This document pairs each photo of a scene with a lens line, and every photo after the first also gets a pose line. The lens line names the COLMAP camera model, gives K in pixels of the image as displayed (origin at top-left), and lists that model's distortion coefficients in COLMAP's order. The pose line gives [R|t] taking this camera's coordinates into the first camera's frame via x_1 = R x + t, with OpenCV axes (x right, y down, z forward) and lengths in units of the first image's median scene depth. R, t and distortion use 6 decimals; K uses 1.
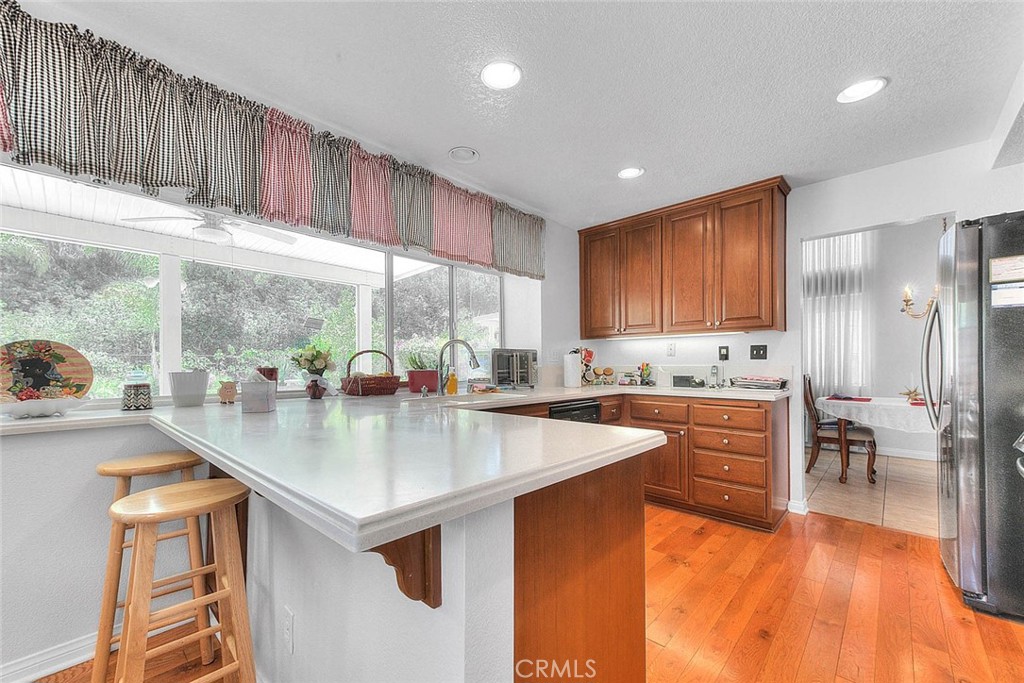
lens RADIAL K [[412.4, 0, 511.0], [0, 412.4, 365.0], [0, 0, 1]] dist [0.015512, -0.000086]
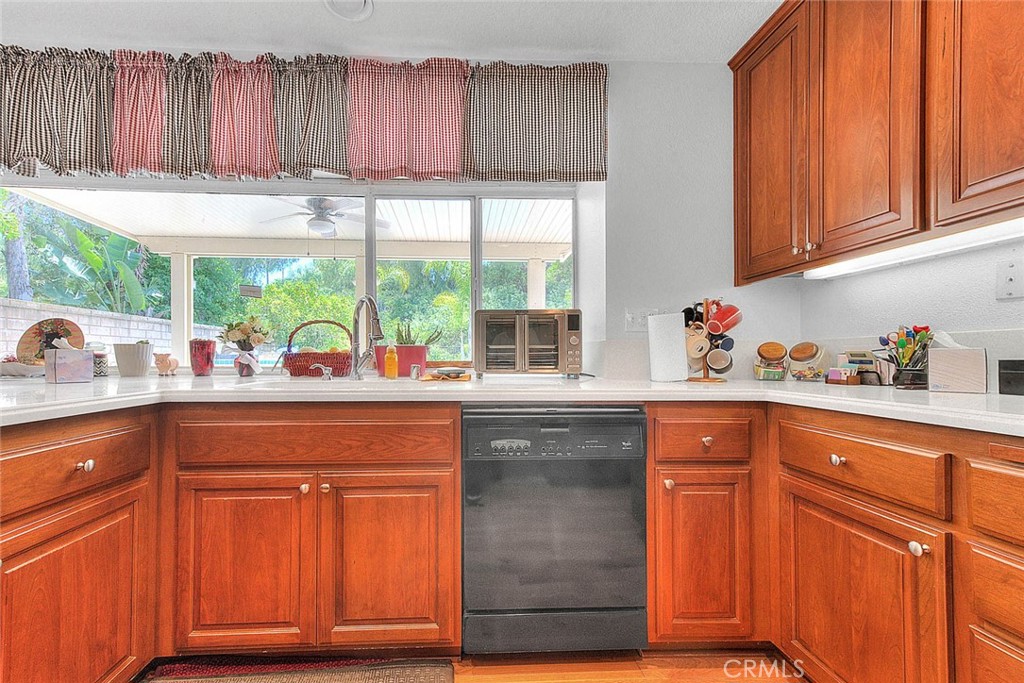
lens RADIAL K [[421.8, 0, 474.2], [0, 421.8, 356.6], [0, 0, 1]] dist [0.018393, 0.000087]
pose [[0.708002, 0.002492, -0.706206, 0.455605], [-0.001983, 0.999997, 0.001542, 0.032531], [0.706207, 0.000309, 0.708005, 0.632640]]
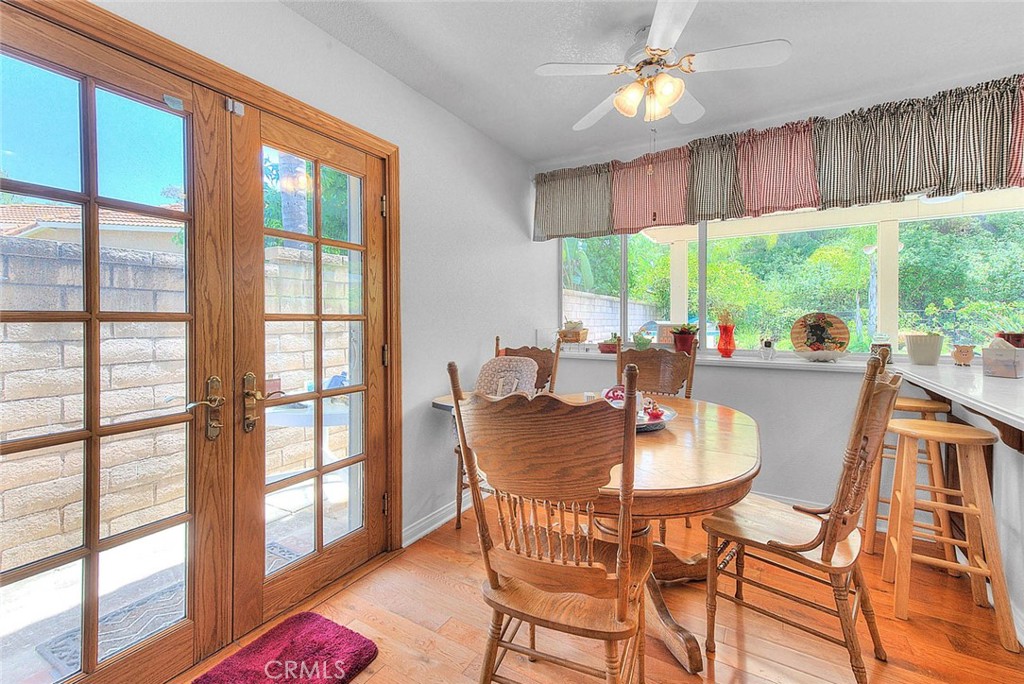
lens RADIAL K [[433.7, 0, 510.3], [0, 433.7, 322.6], [0, 0, 1]] dist [0.024158, -0.000130]
pose [[0.201273, 0.006620, -0.979513, 0.167005], [-0.000129, 0.999977, 0.006732, -0.021617], [0.979535, -0.001229, 0.201269, -0.303273]]
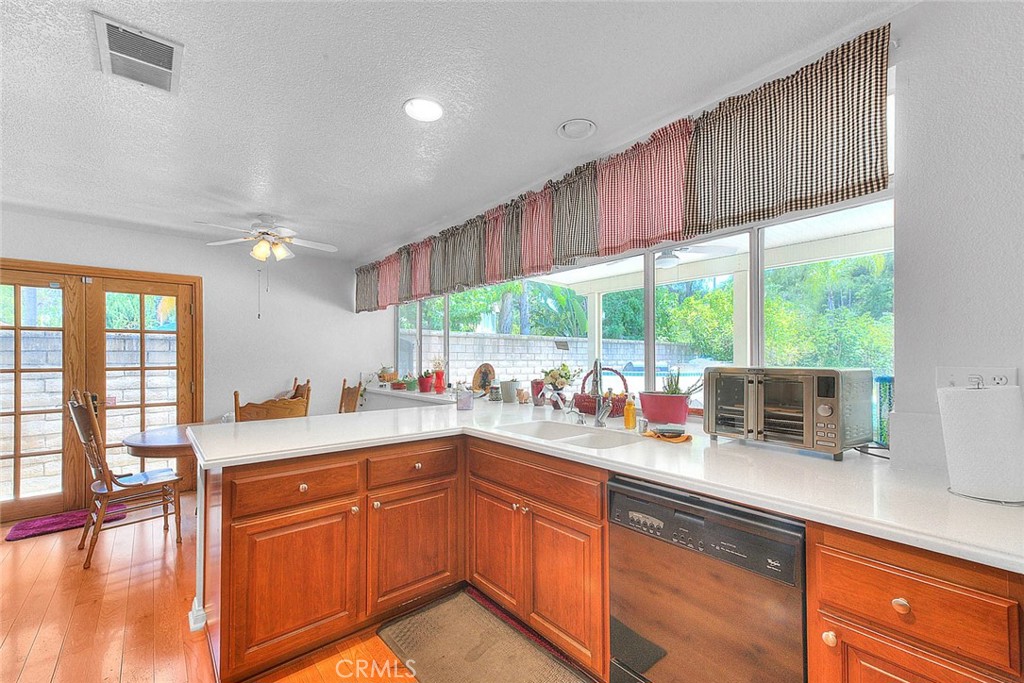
lens RADIAL K [[423.2, 0, 512.1], [0, 423.2, 356.6], [0, 0, 1]] dist [0.018105, -0.000227]
pose [[-0.126017, 0.000983, -0.992028, 0.673426], [0.001108, 0.999999, 0.000851, -0.064328], [0.992027, -0.000992, -0.126018, 0.918833]]
